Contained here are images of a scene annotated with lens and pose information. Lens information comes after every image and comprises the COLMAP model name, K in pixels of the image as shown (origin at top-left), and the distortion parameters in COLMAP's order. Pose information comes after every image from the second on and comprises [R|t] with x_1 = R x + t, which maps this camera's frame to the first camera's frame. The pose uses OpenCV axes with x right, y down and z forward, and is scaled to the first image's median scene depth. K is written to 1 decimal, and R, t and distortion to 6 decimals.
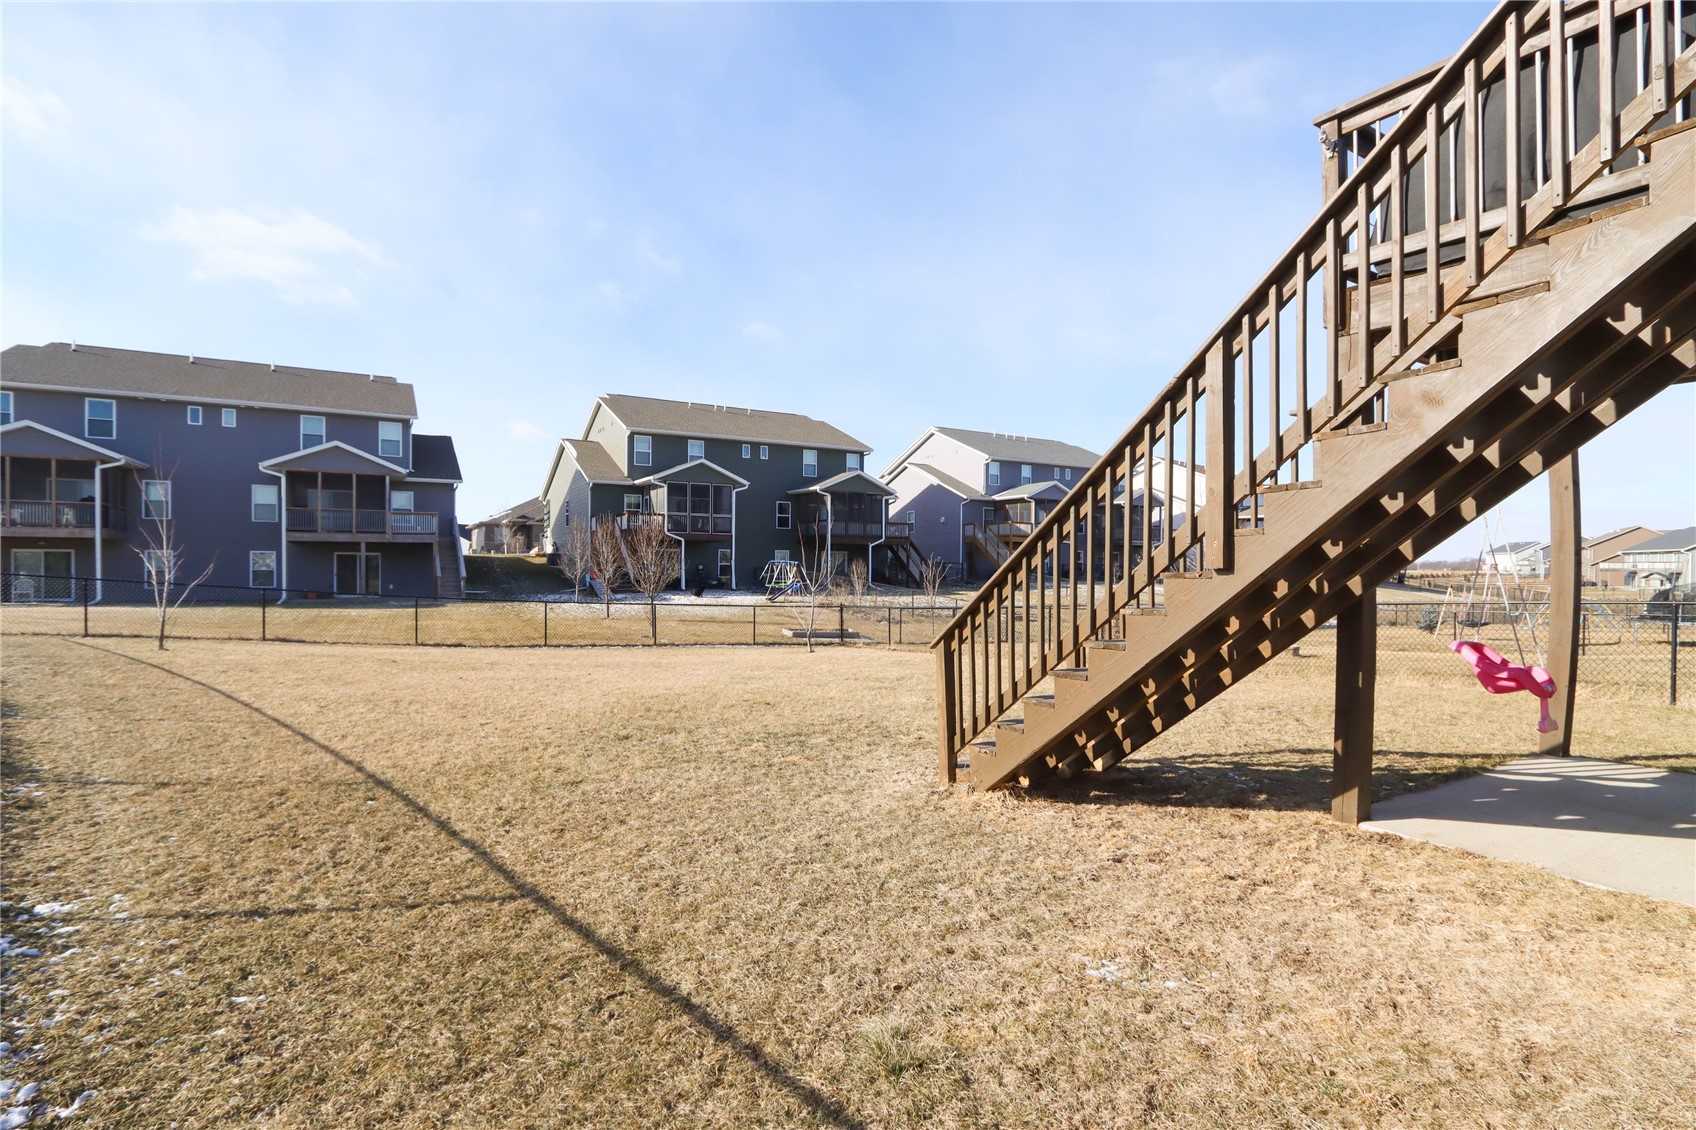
lens RADIAL K [[789.5, 0, 840.5], [0, 789.5, 562.9], [0, 0, 1]] dist [-0.014662, 0.000022]
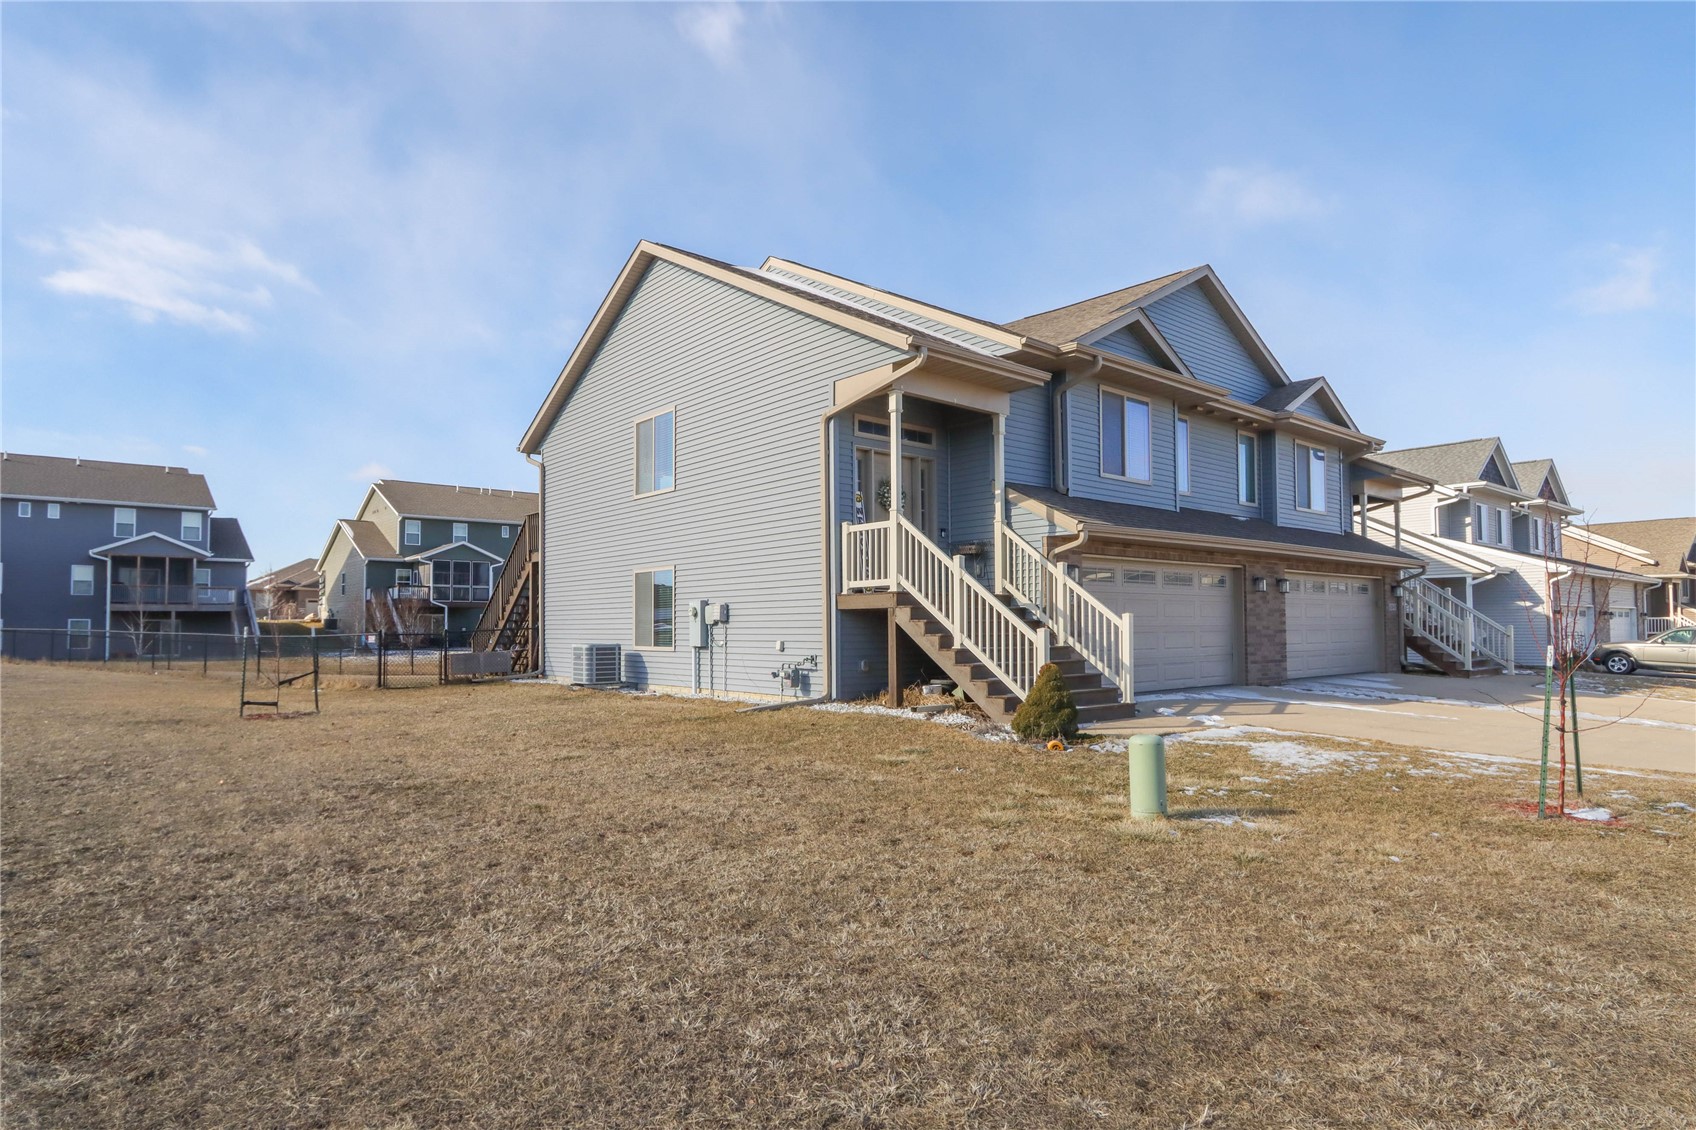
lens RADIAL K [[931.9, 0, 849.9], [0, 931.9, 574.2], [0, 0, 1]] dist [-0.021314, 0.001503]
pose [[0.982824, -0.002912, 0.184520, 0.148799], [0.013042, 0.998471, -0.053713, 0.006005], [-0.184082, 0.055197, 0.981360, -0.526592]]
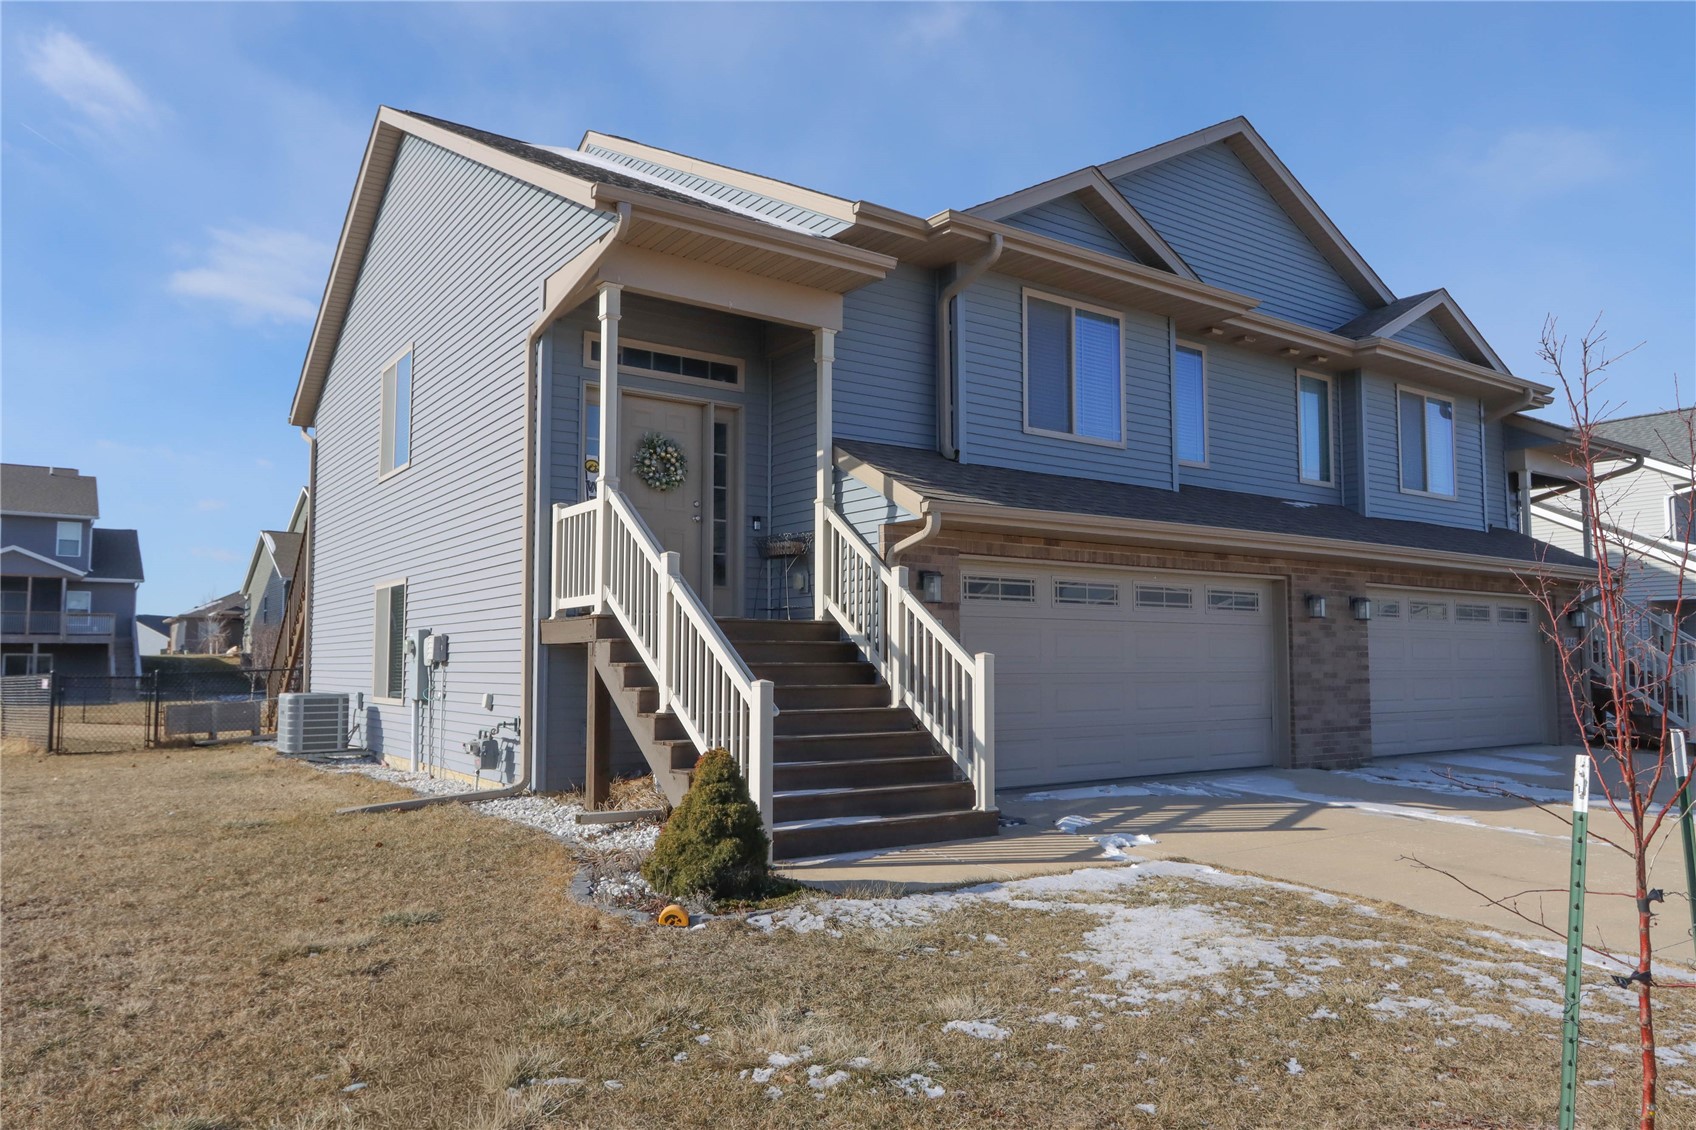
lens RADIAL K [[1130.4, 0, 849.0], [0, 1130.4, 569.6], [0, 0, 1]] dist [-0.008097, 0.000245]
pose [[0.995919, -0.001013, 0.090248, 0.254067], [0.008422, 0.996617, -0.081750, 0.005133], [-0.089860, 0.082177, 0.992558, -0.451323]]
